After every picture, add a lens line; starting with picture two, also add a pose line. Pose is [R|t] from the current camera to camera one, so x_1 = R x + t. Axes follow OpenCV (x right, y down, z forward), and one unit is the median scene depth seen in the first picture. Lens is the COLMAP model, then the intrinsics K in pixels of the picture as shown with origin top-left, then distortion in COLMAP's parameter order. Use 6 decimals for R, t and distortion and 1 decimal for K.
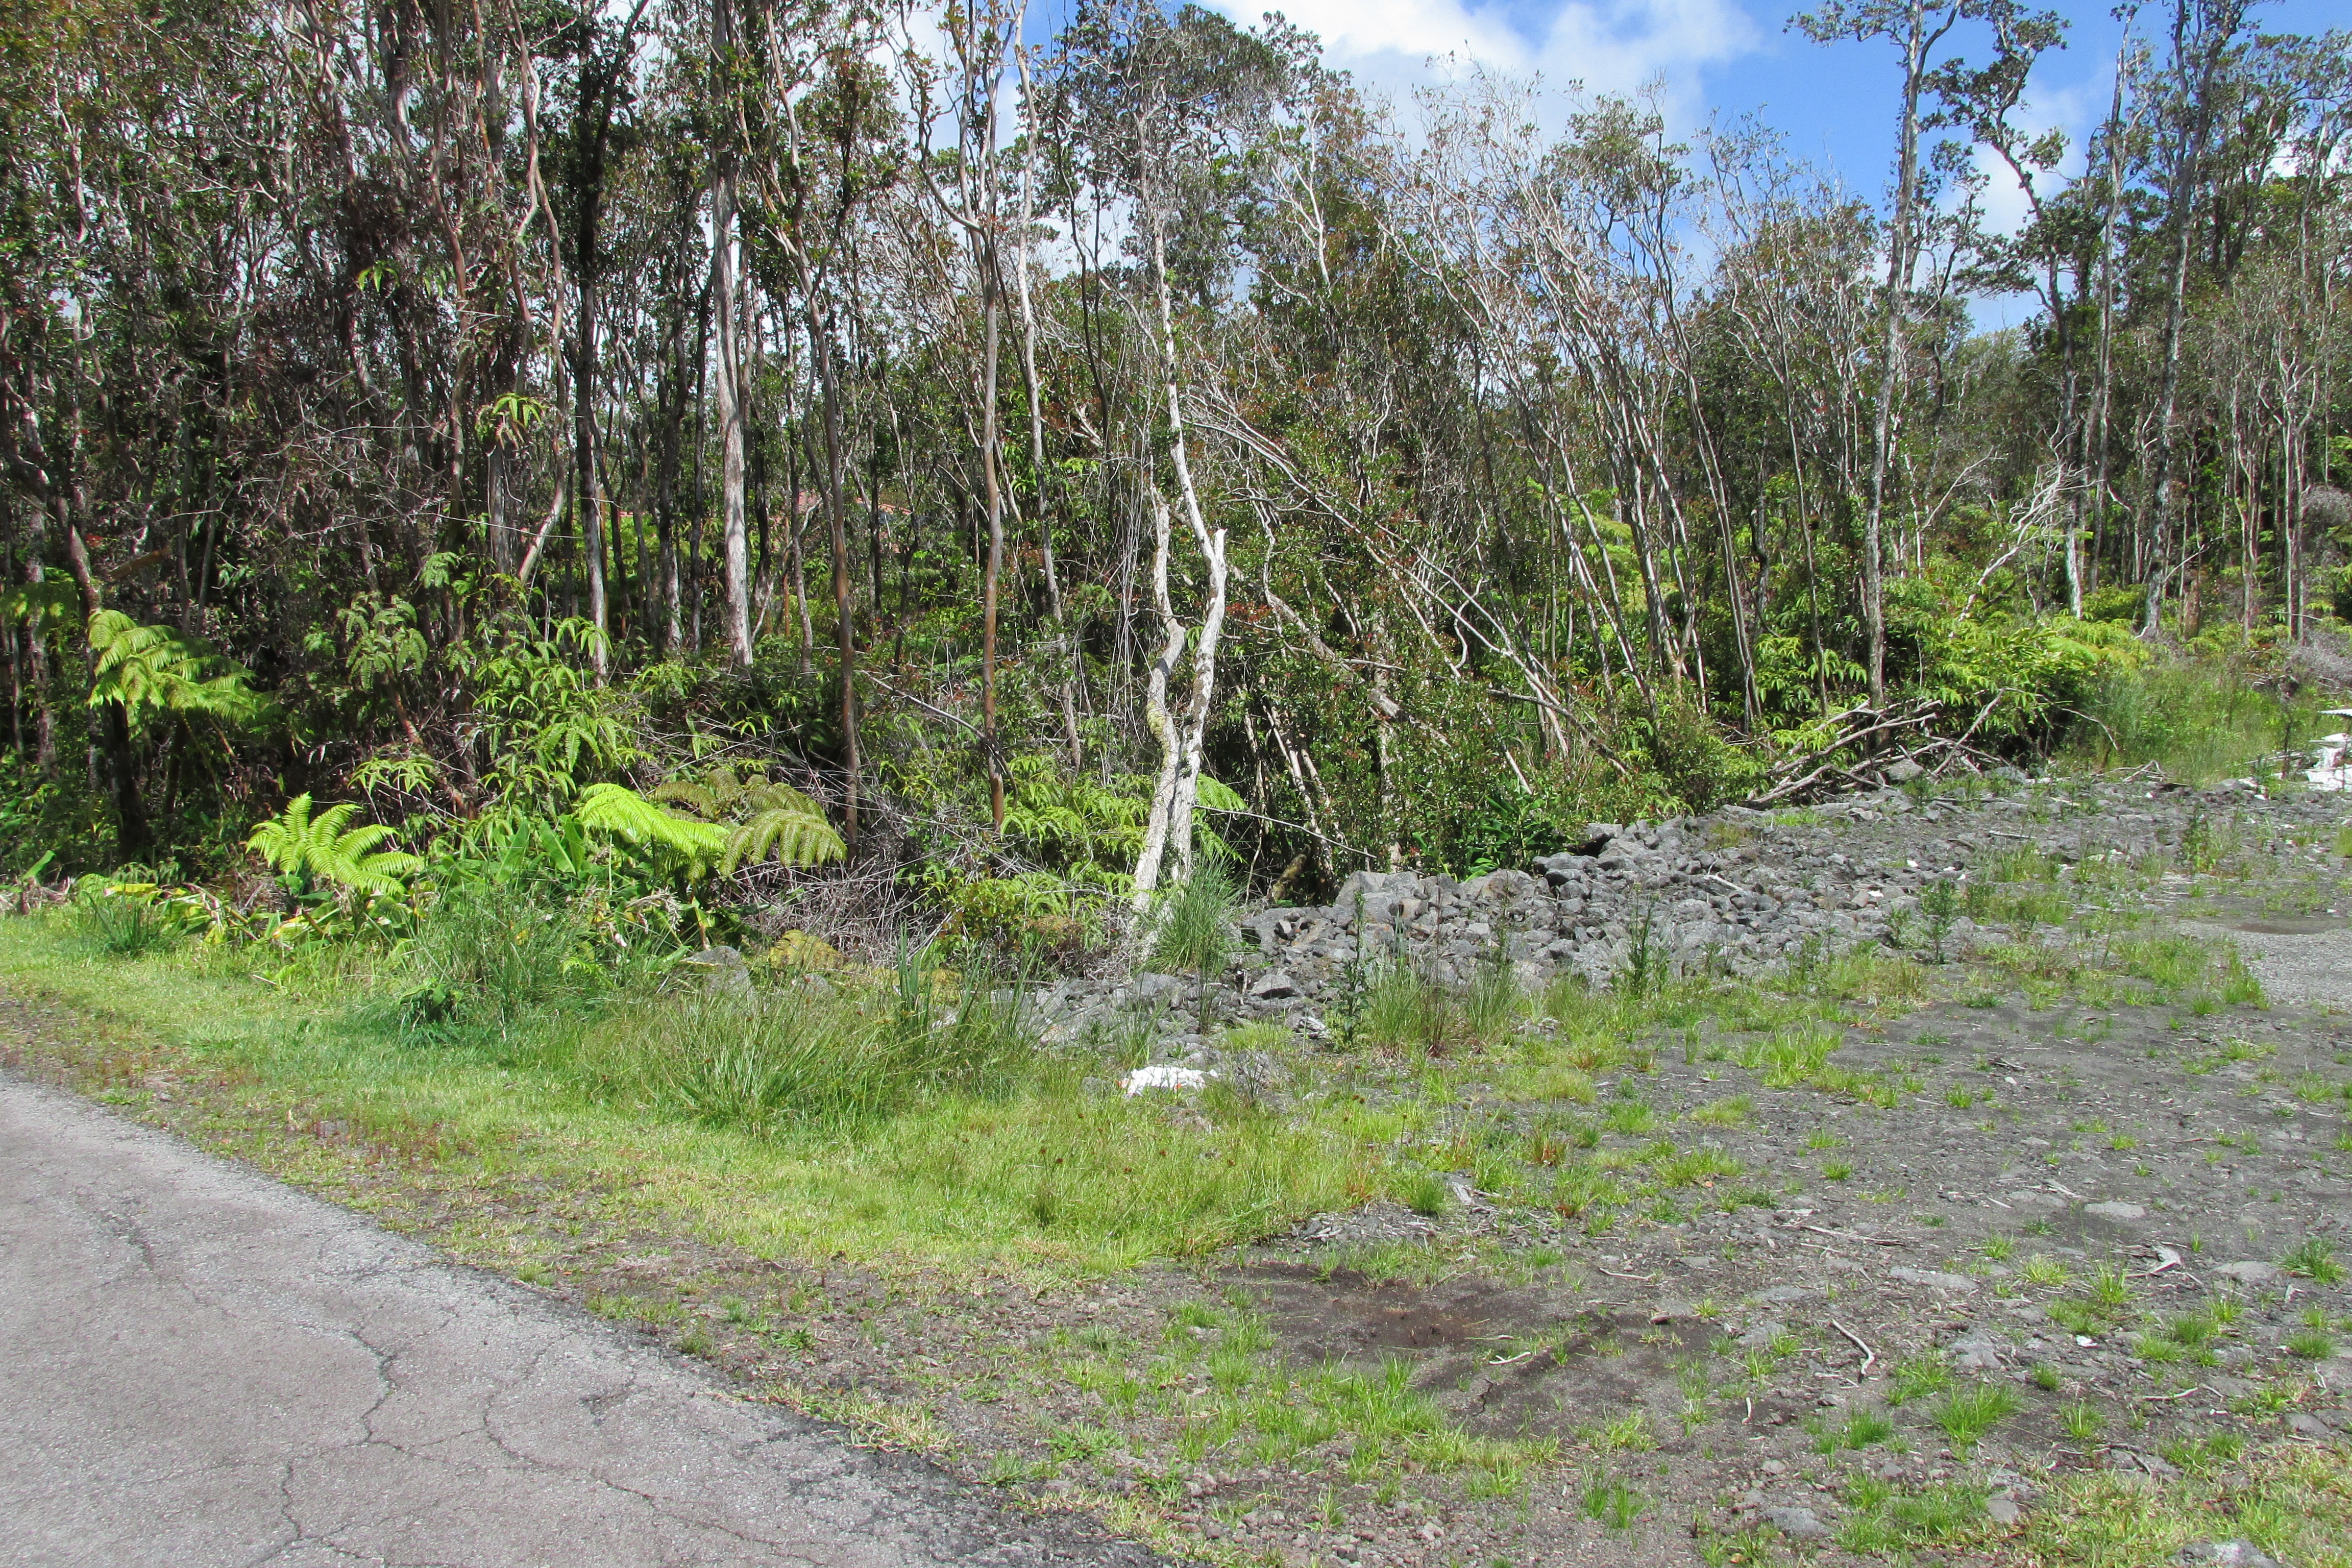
lens RADIAL K [[2015.6, 0, 1174.0], [0, 2015.6, 730.2], [0, 0, 1]] dist [-0.021865, 0.003157]
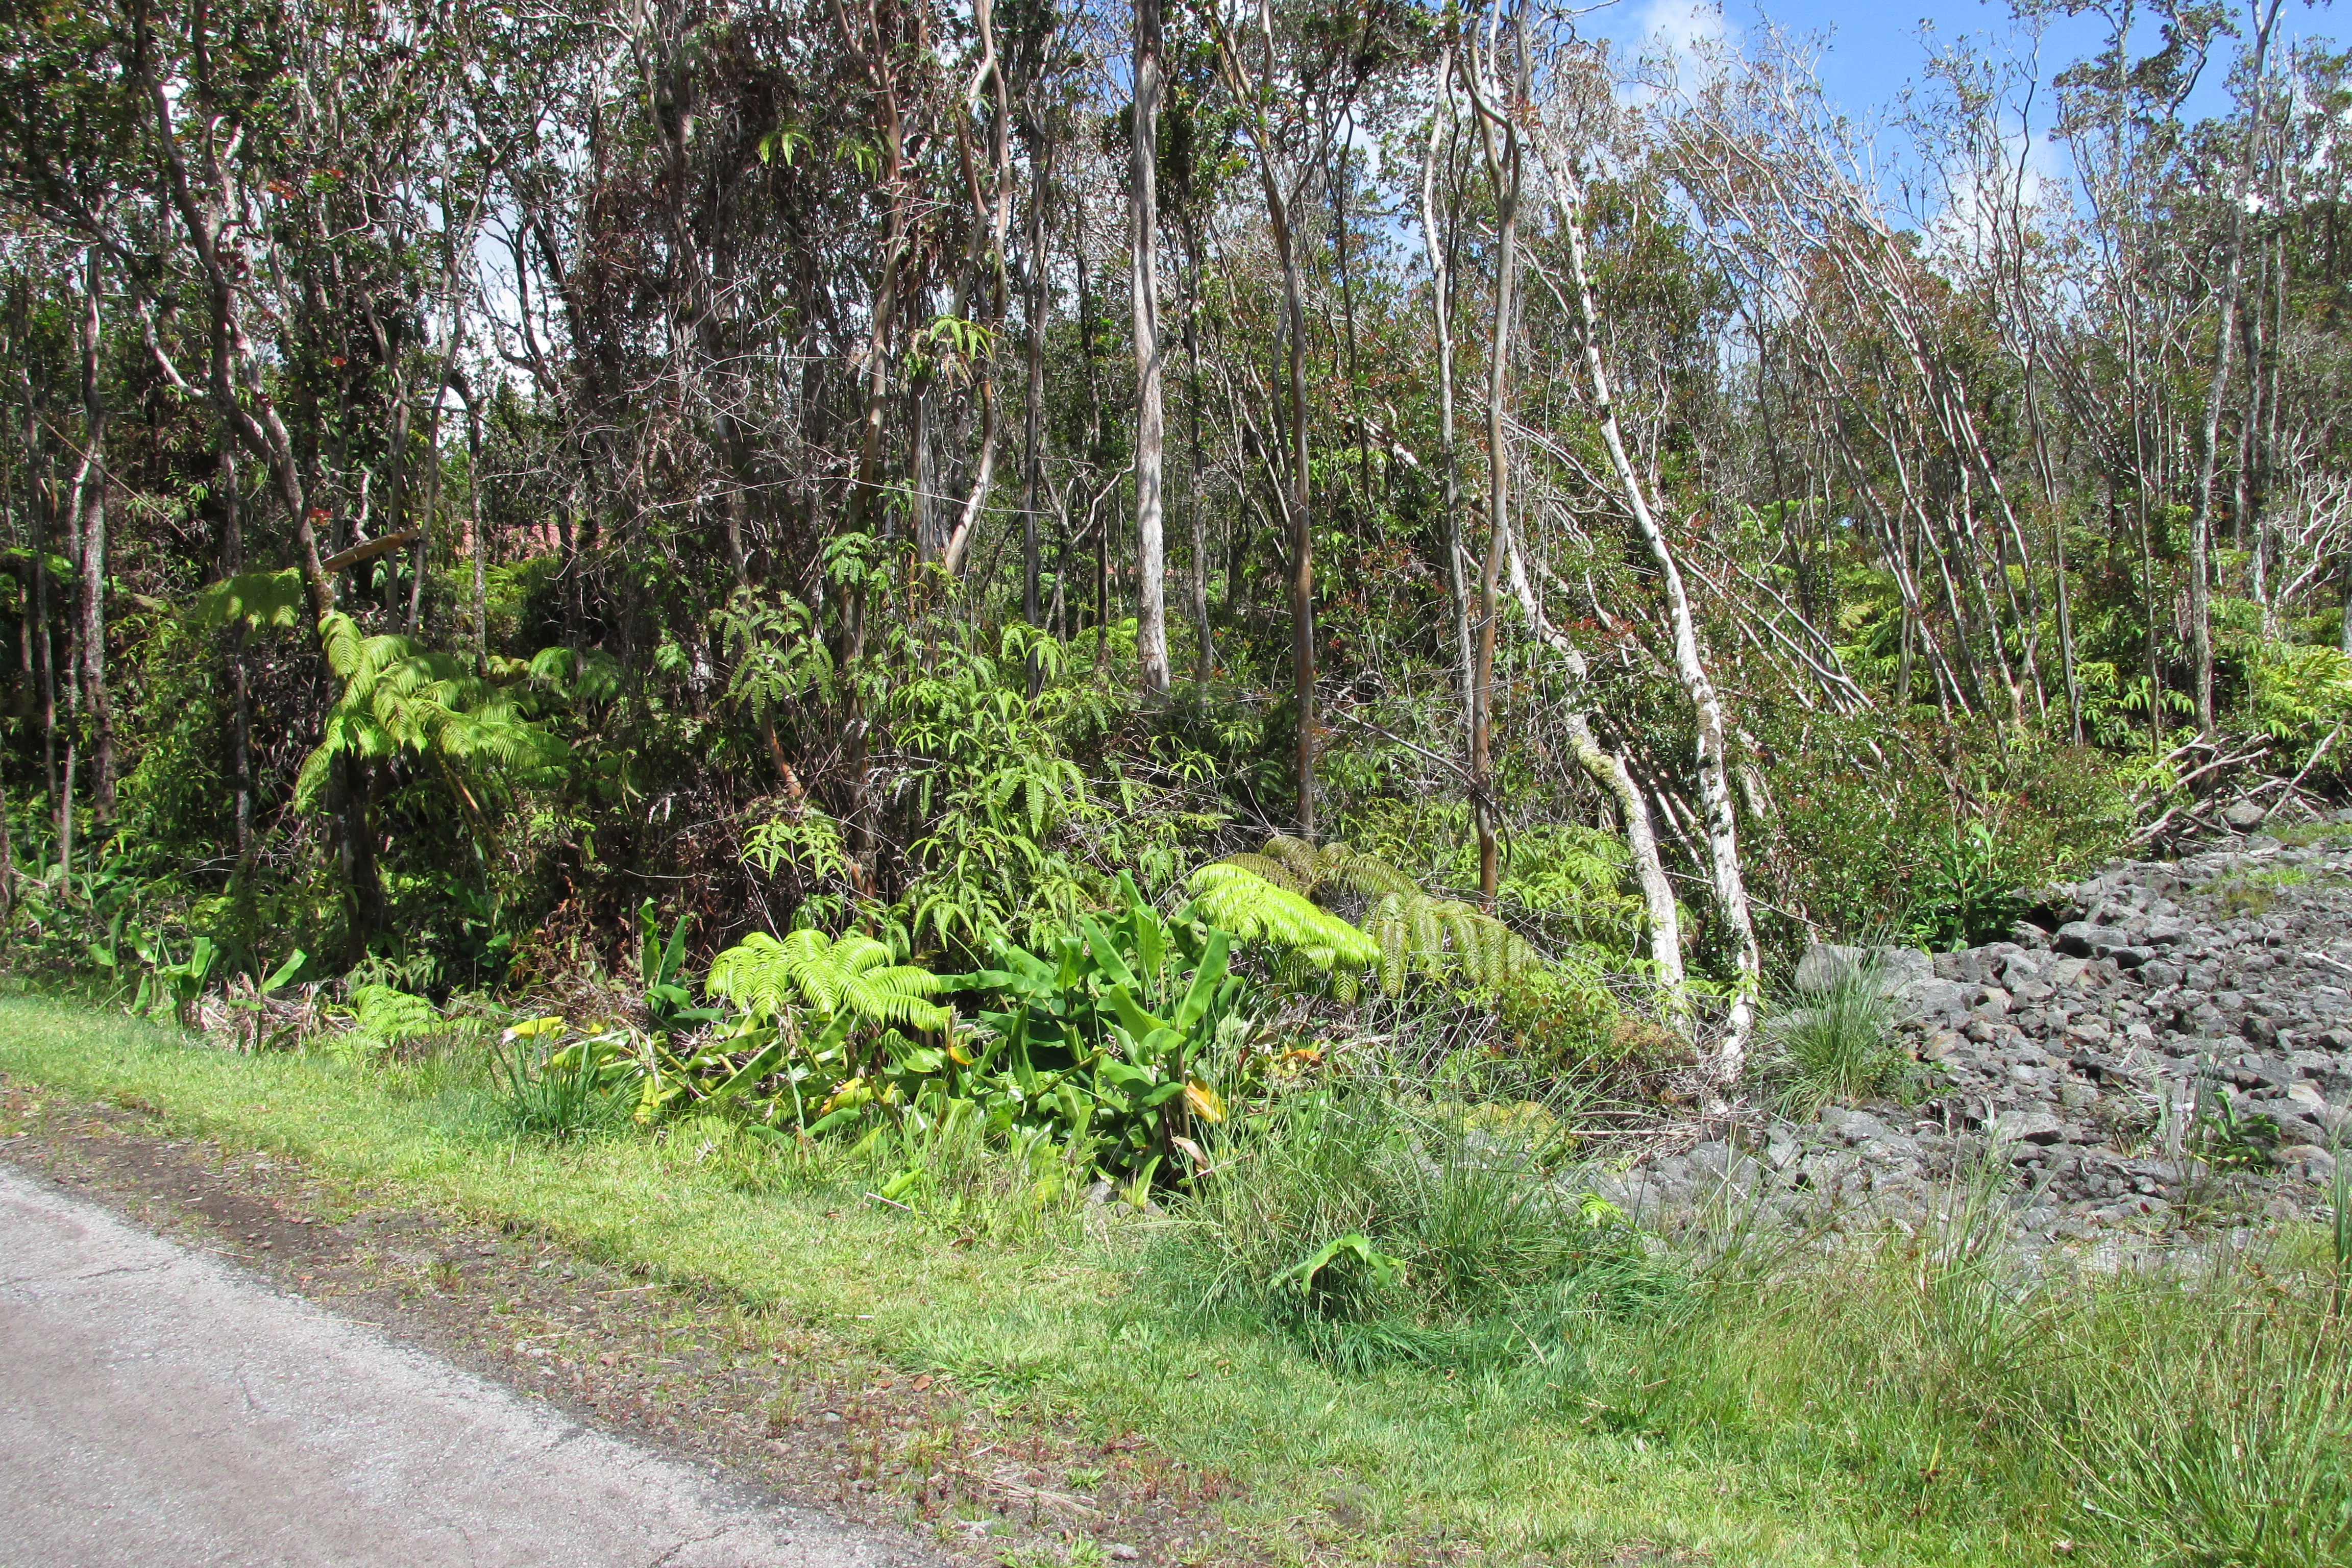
lens RADIAL K [[1988.2, 0, 1176.0], [0, 1988.2, 784.0], [0, 0, 1]] dist [-0.009590, -0.005114]
pose [[0.999035, 0.000279, 0.043915, -0.247627], [-0.000859, 0.999913, 0.013182, -0.006593], [-0.043907, -0.013207, 0.998948, 0.247598]]
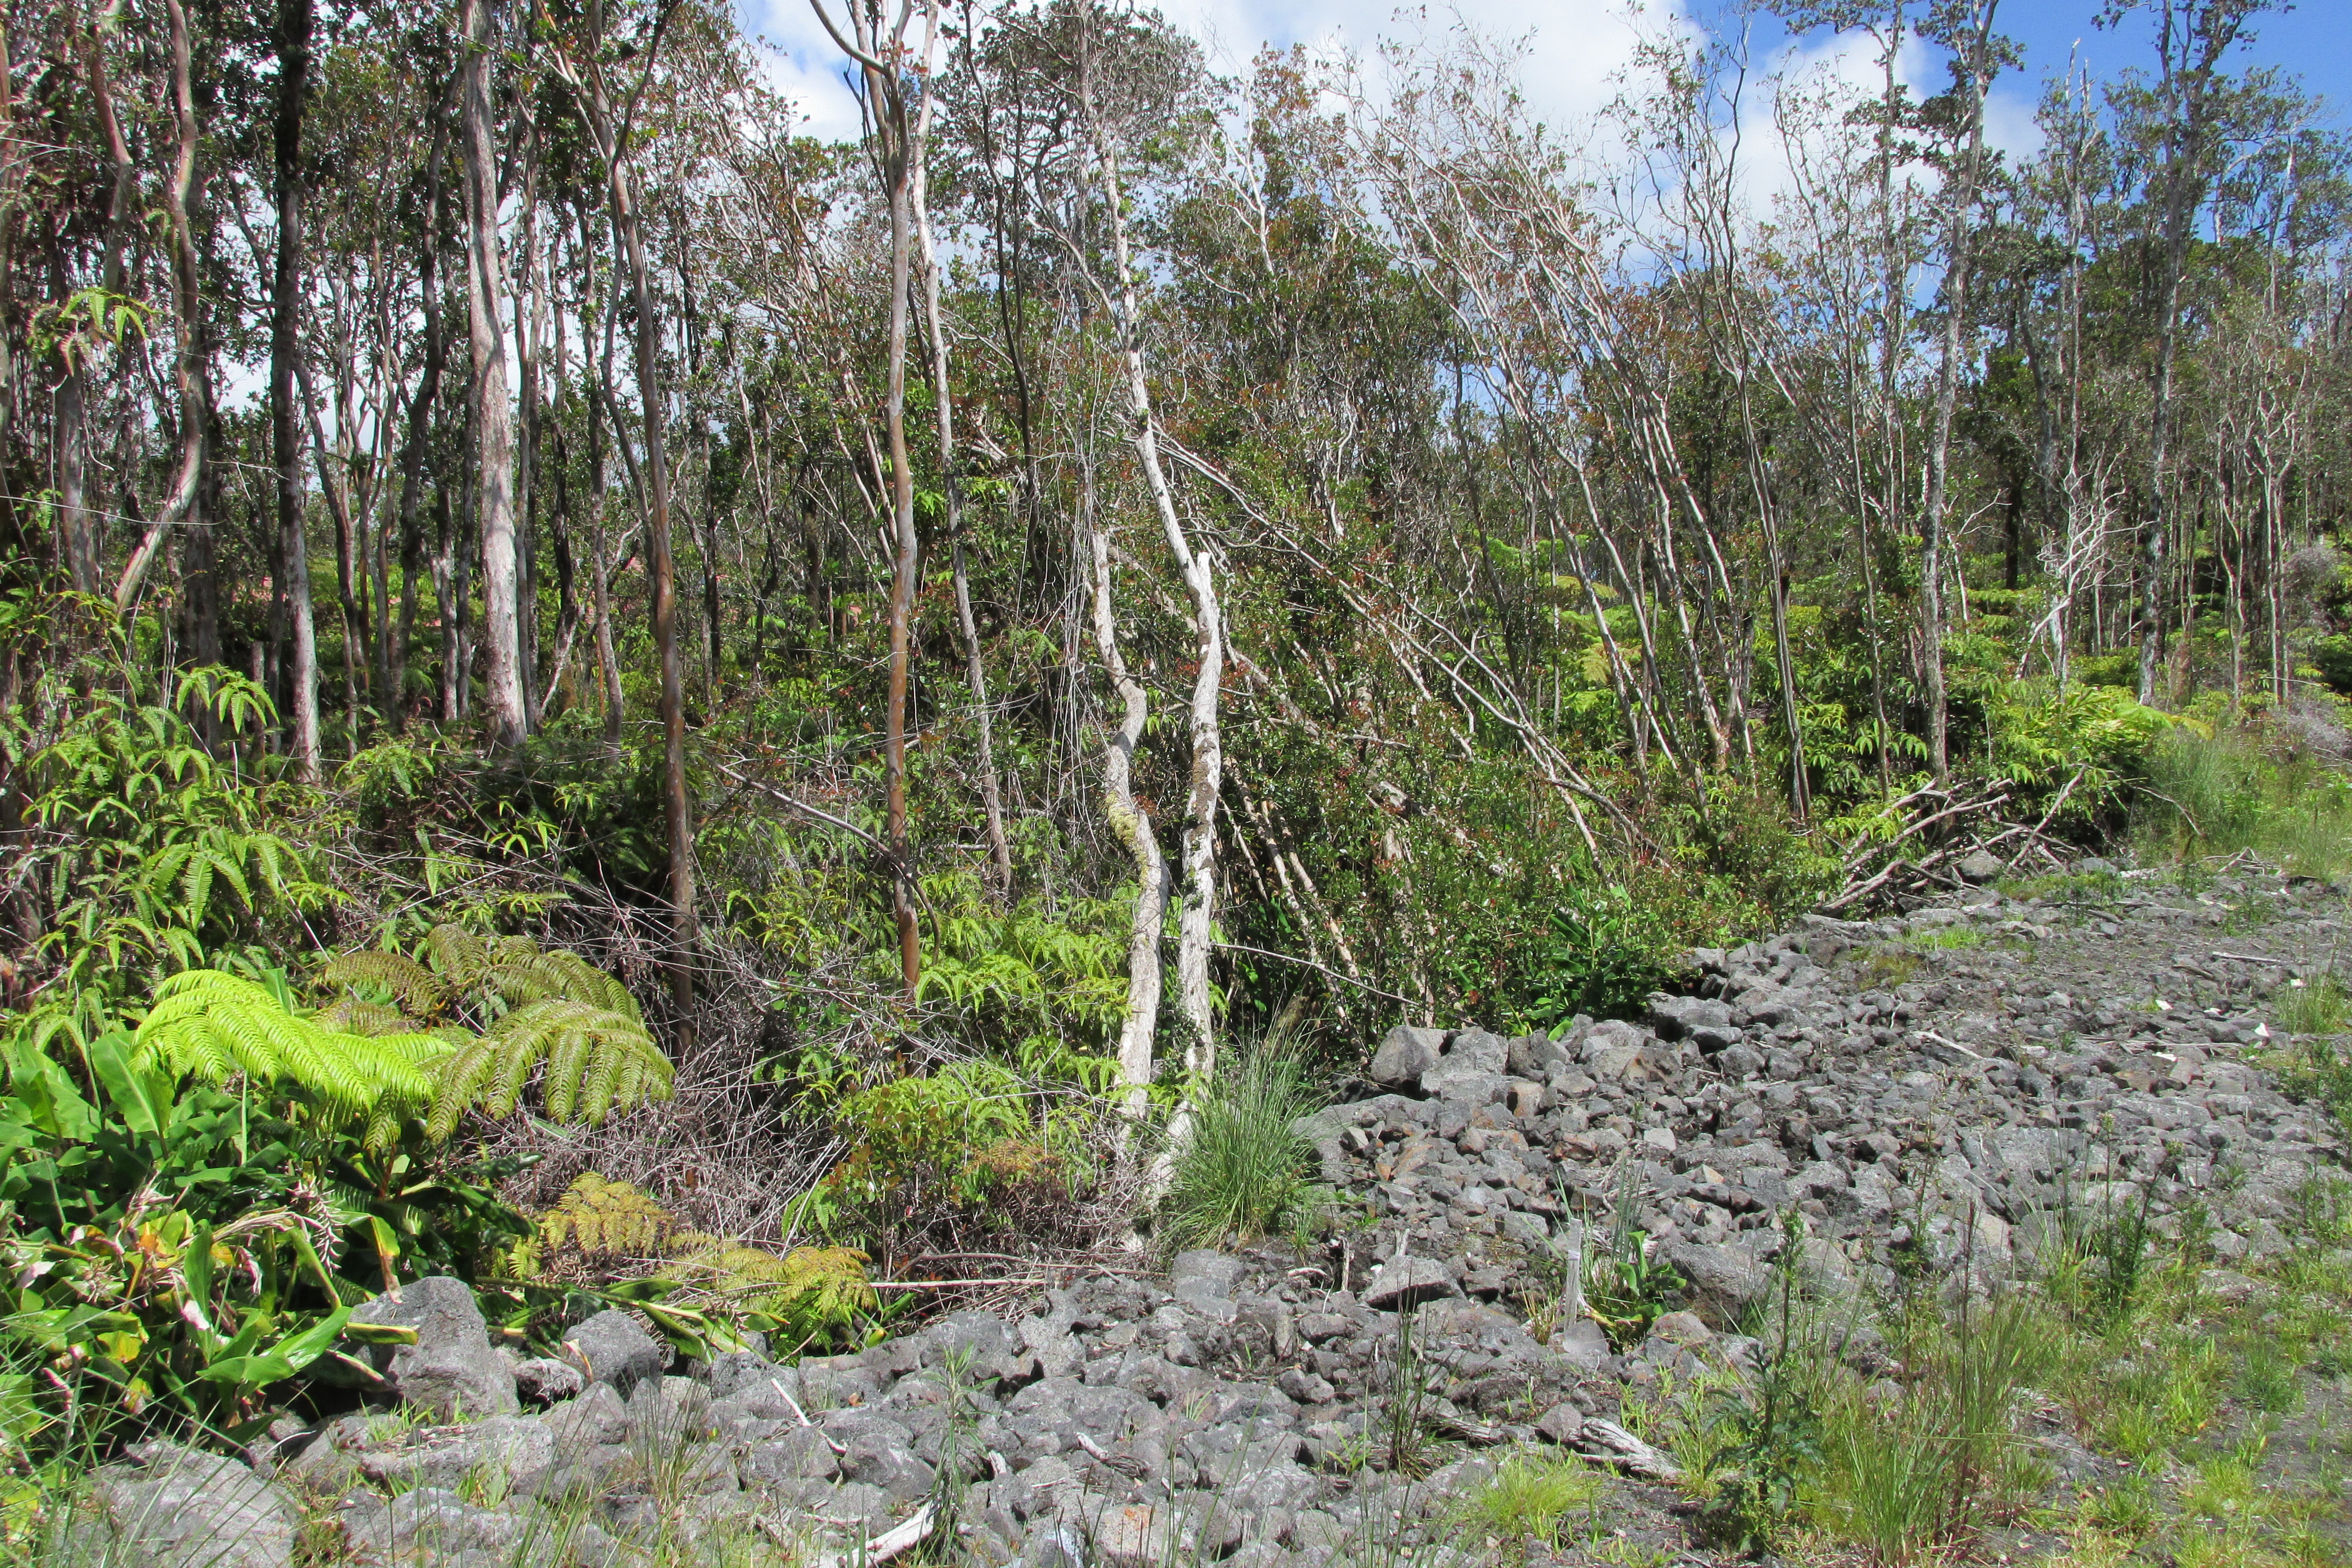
lens RADIAL K [[2004.3, 0, 1169.5], [0, 2004.3, 754.1], [0, 0, 1]] dist [-0.013622, -0.004948]
pose [[0.996728, -0.008885, 0.080338, -0.056553], [0.011231, 0.999522, -0.028805, -0.008792], [-0.080044, 0.029613, 0.996351, 0.352199]]
